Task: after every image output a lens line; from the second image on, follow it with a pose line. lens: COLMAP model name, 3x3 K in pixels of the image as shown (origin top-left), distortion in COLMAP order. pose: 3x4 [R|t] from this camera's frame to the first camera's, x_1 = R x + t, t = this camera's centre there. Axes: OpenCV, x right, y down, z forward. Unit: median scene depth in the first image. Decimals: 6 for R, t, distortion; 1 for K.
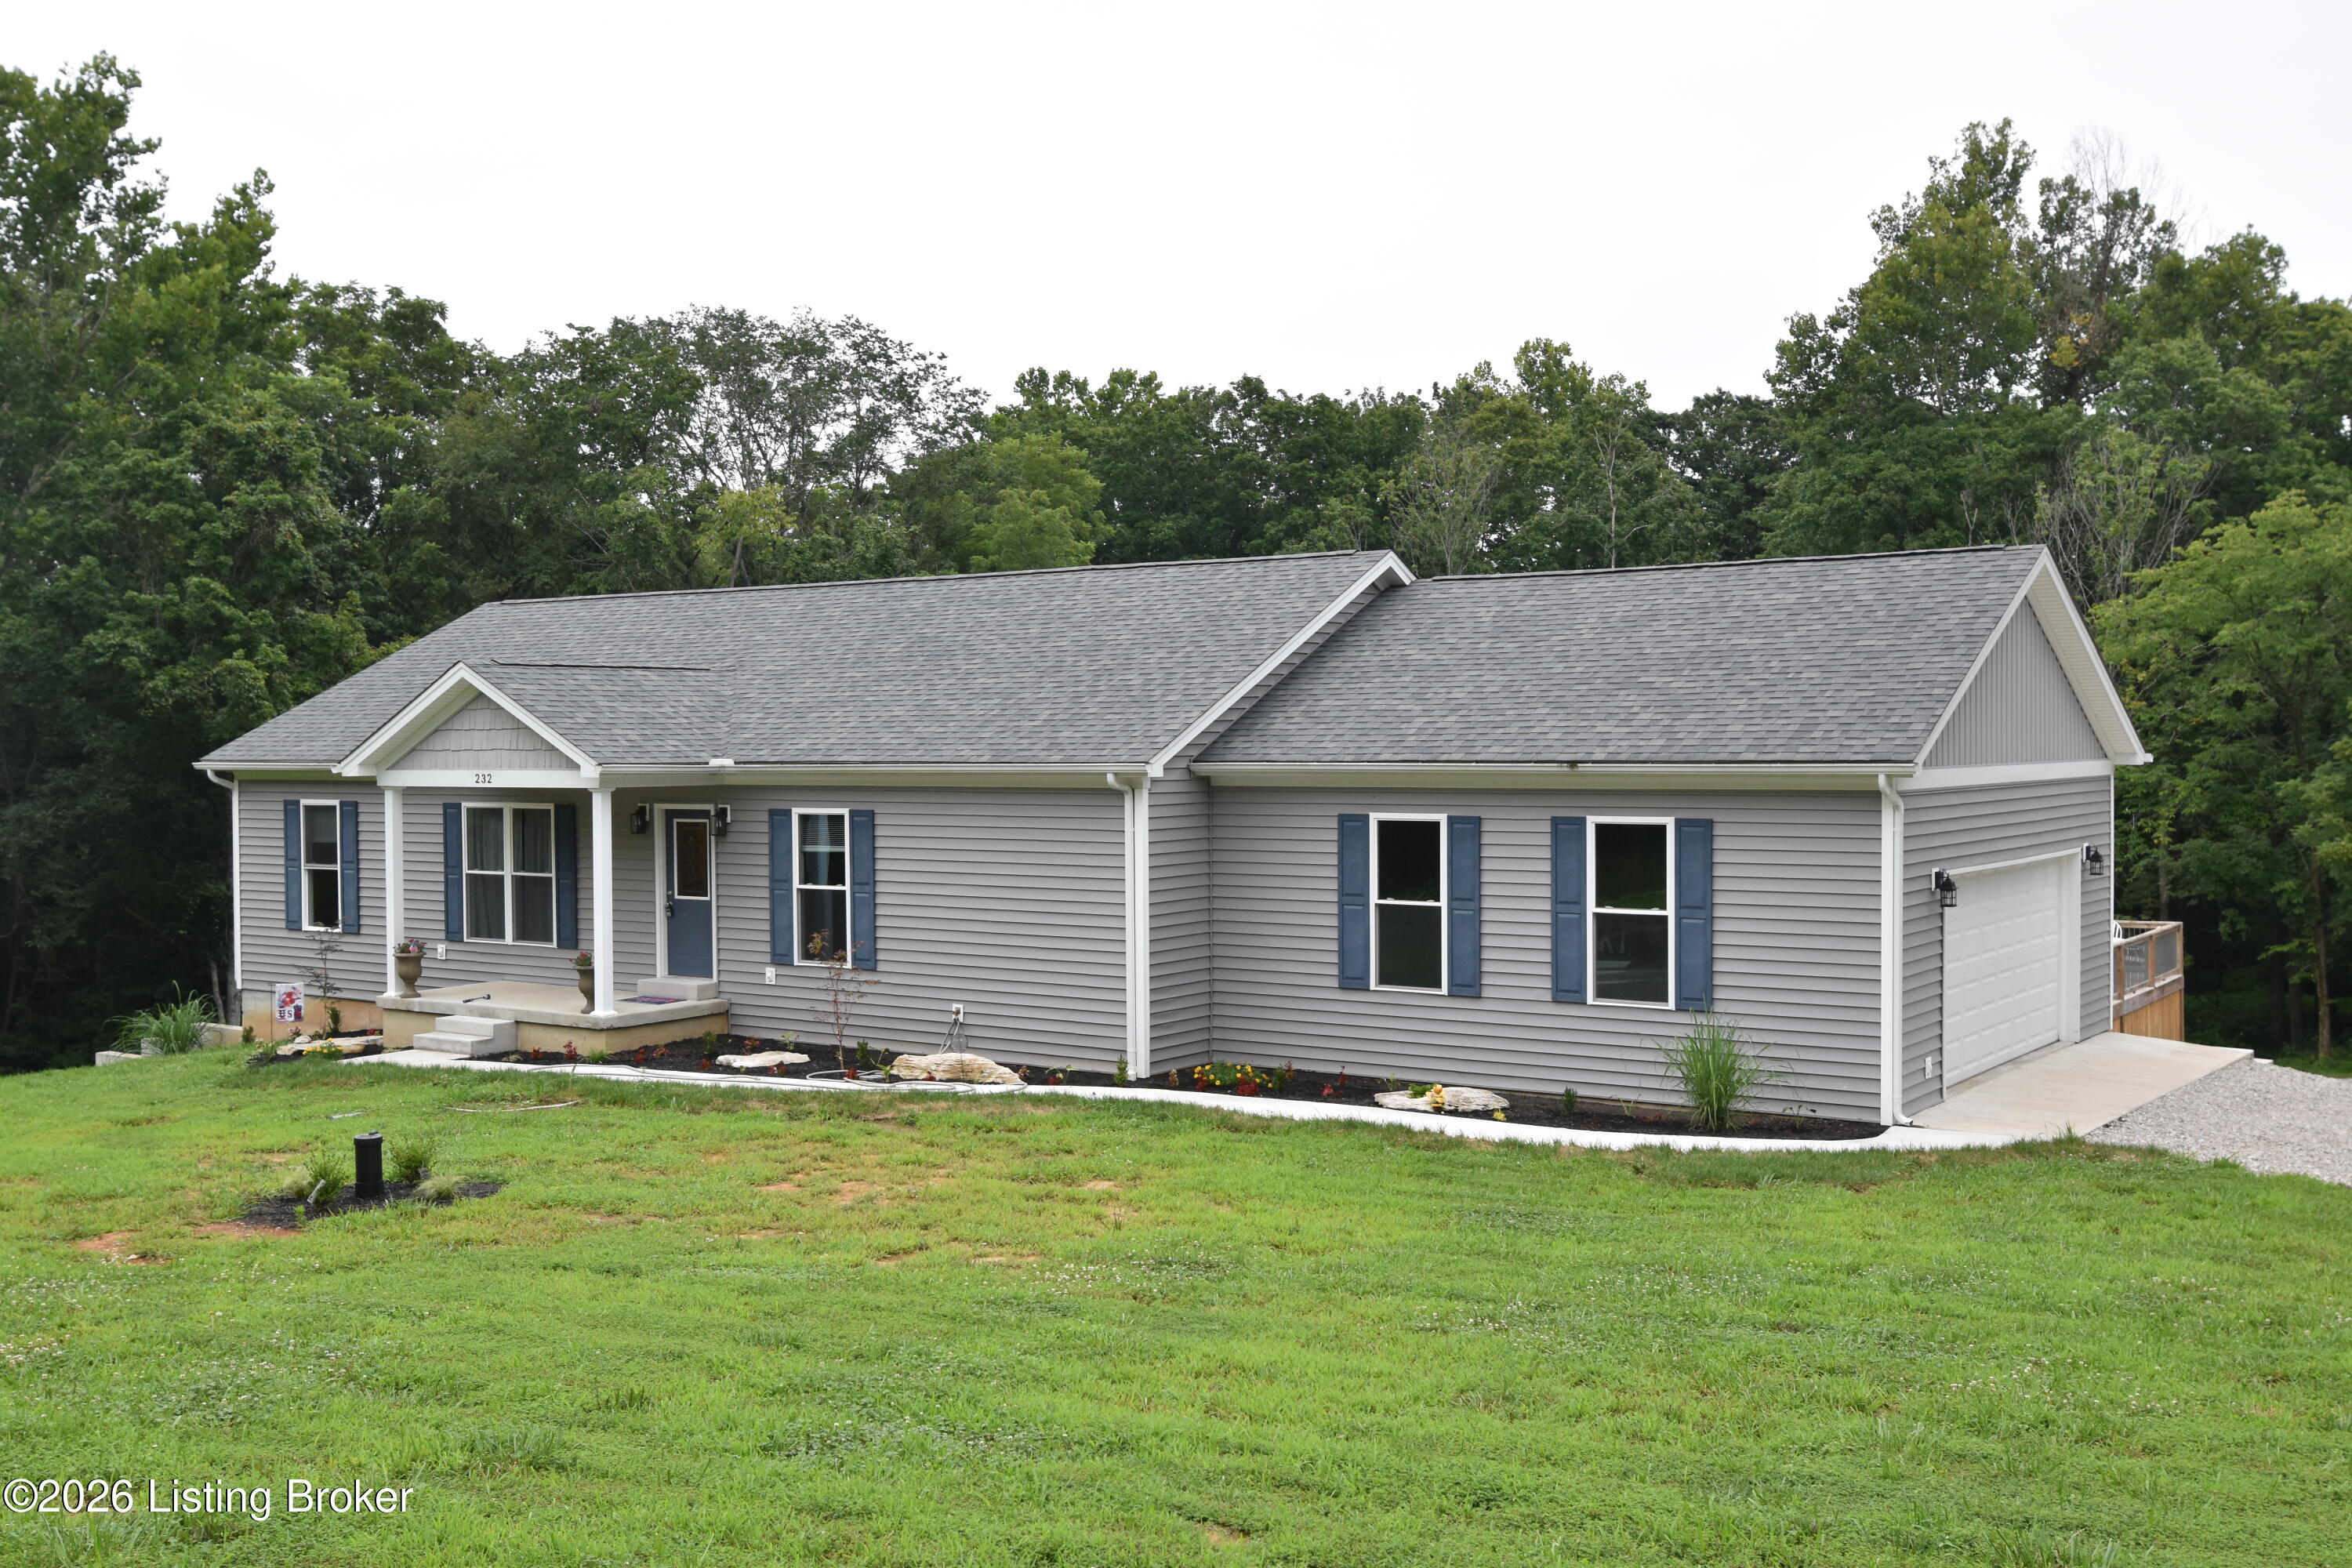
lens RADIAL K [[2315.1, 0, 1177.8], [0, 2315.1, 779.8], [0, 0, 1]] dist [0.038406, 0.000000]
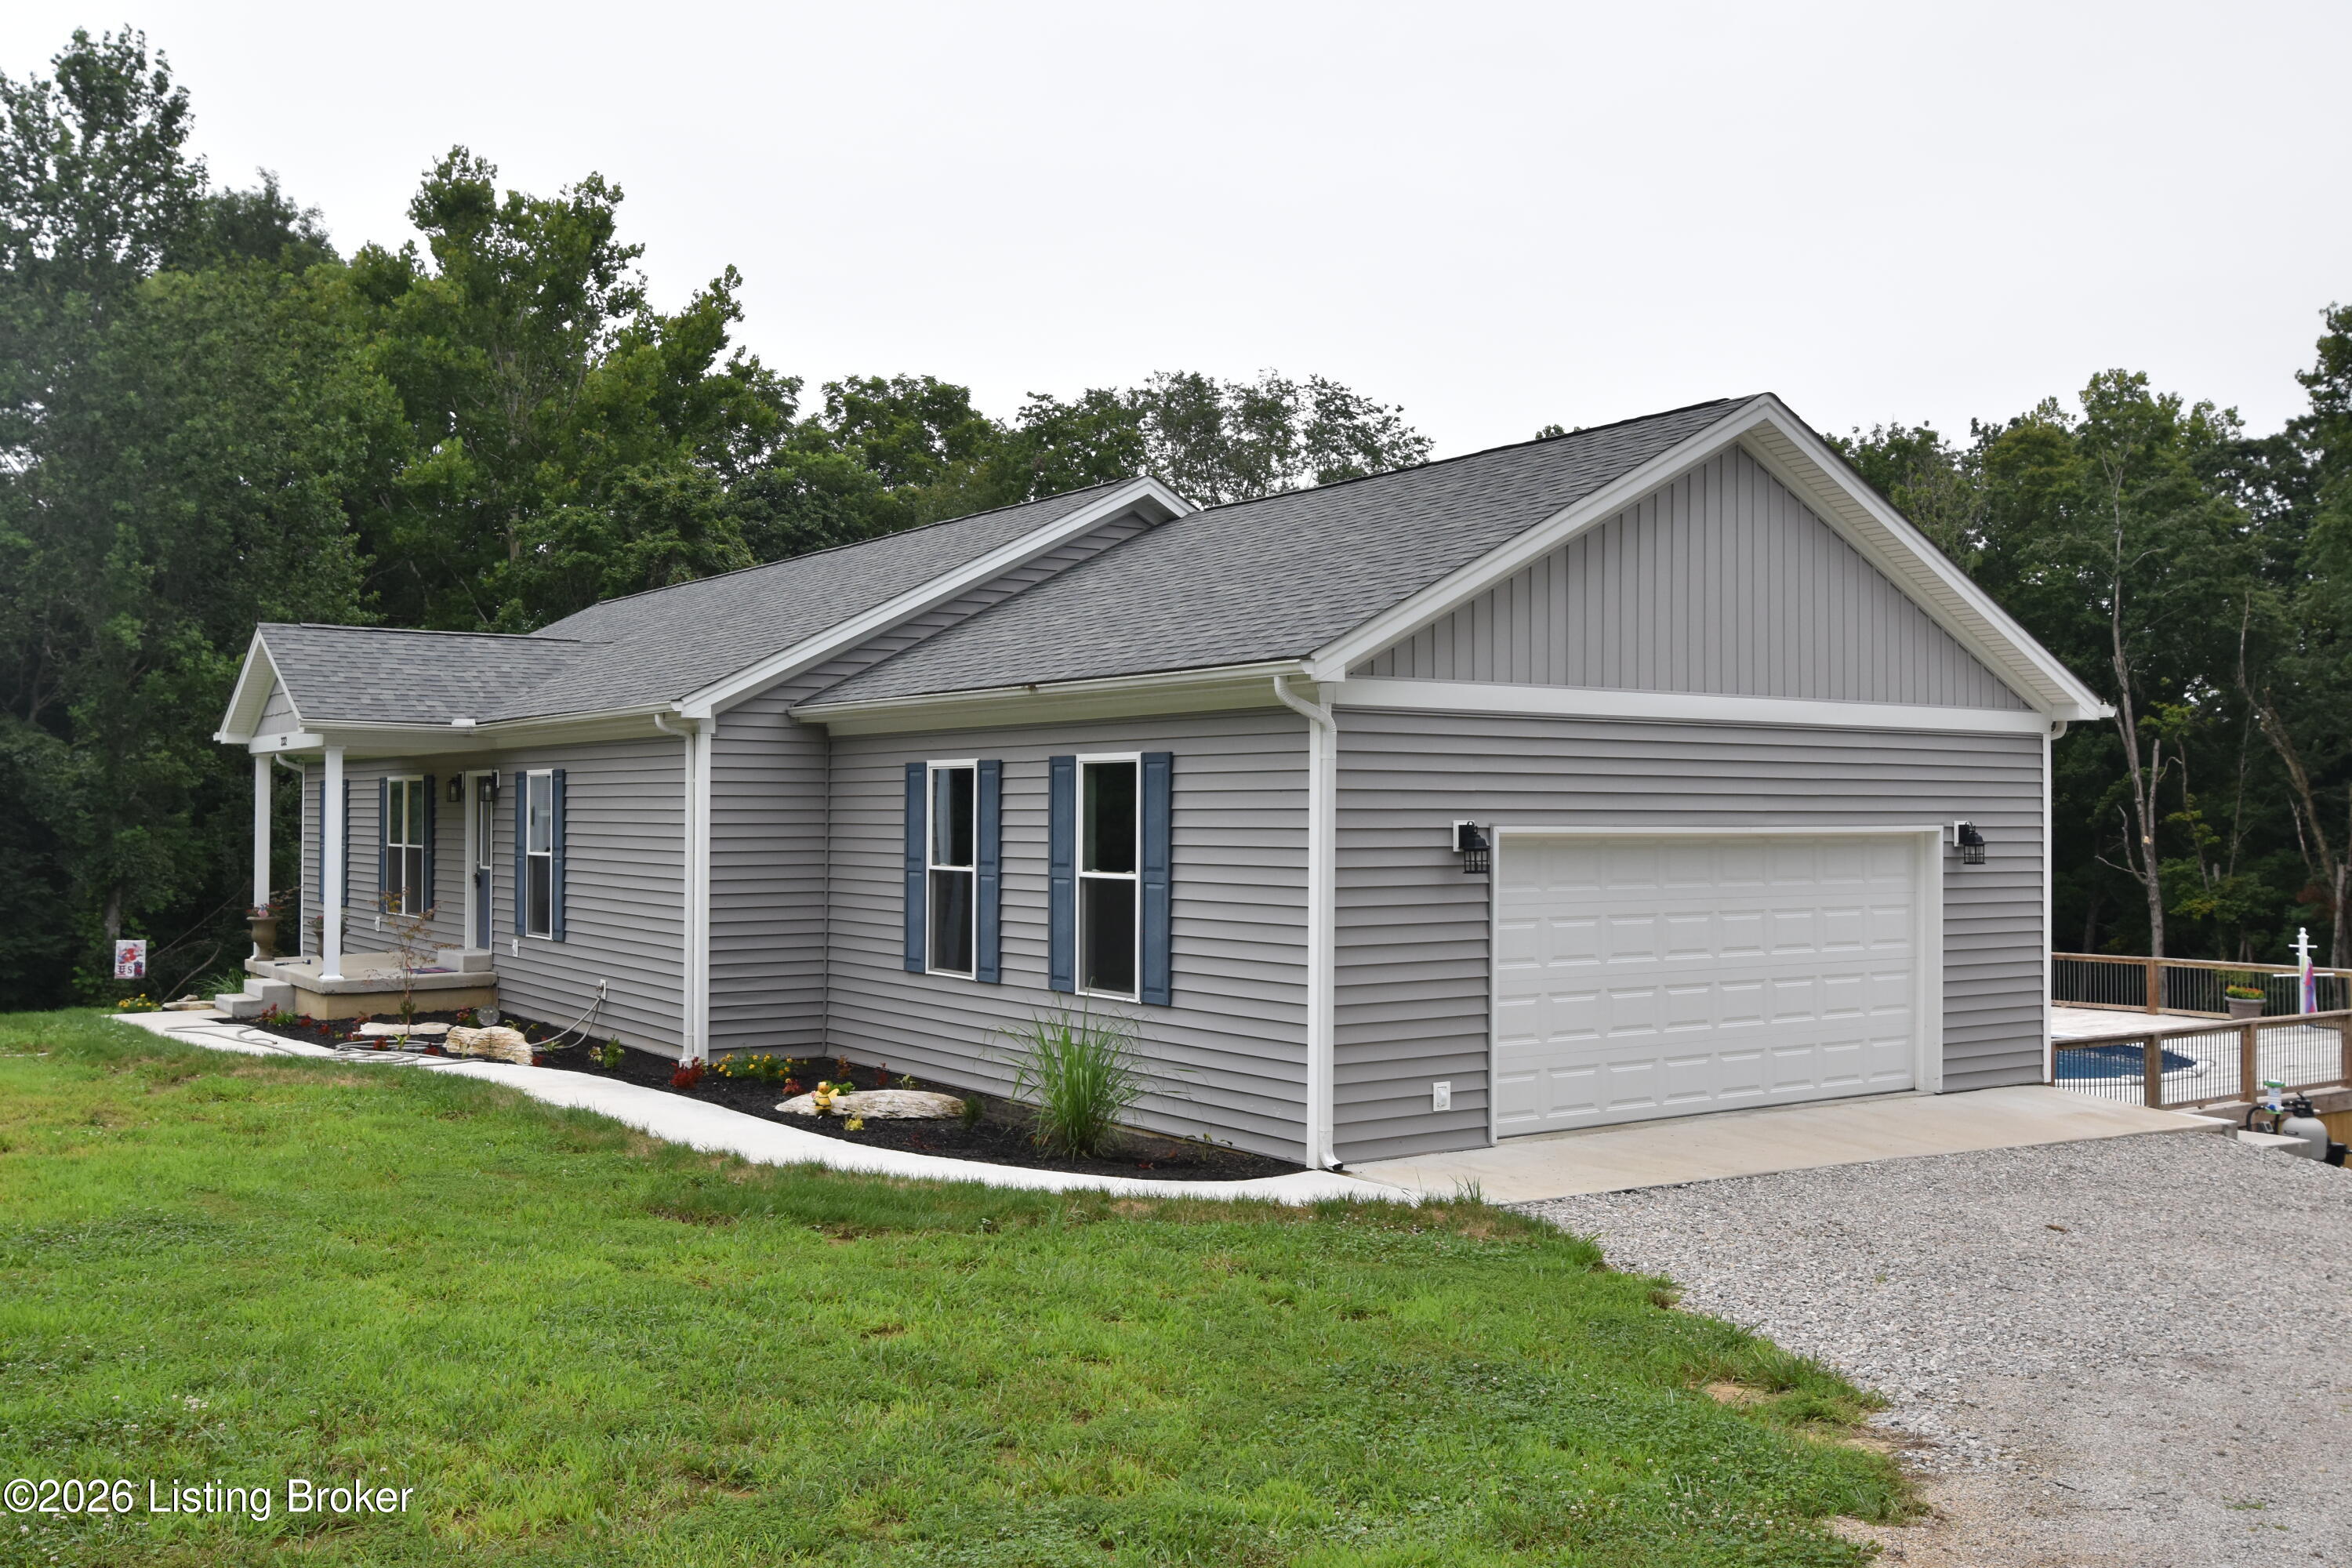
lens RADIAL K [[2089.5, 0, 1174.2], [0, 2089.5, 790.6], [0, 0, 1]] dist [0.019131, 0.015176]
pose [[0.939226, 0.006870, -0.343232, 0.169985], [-0.016555, 0.999543, -0.025295, 0.017050], [0.342901, 0.029439, 0.938910, 0.130791]]
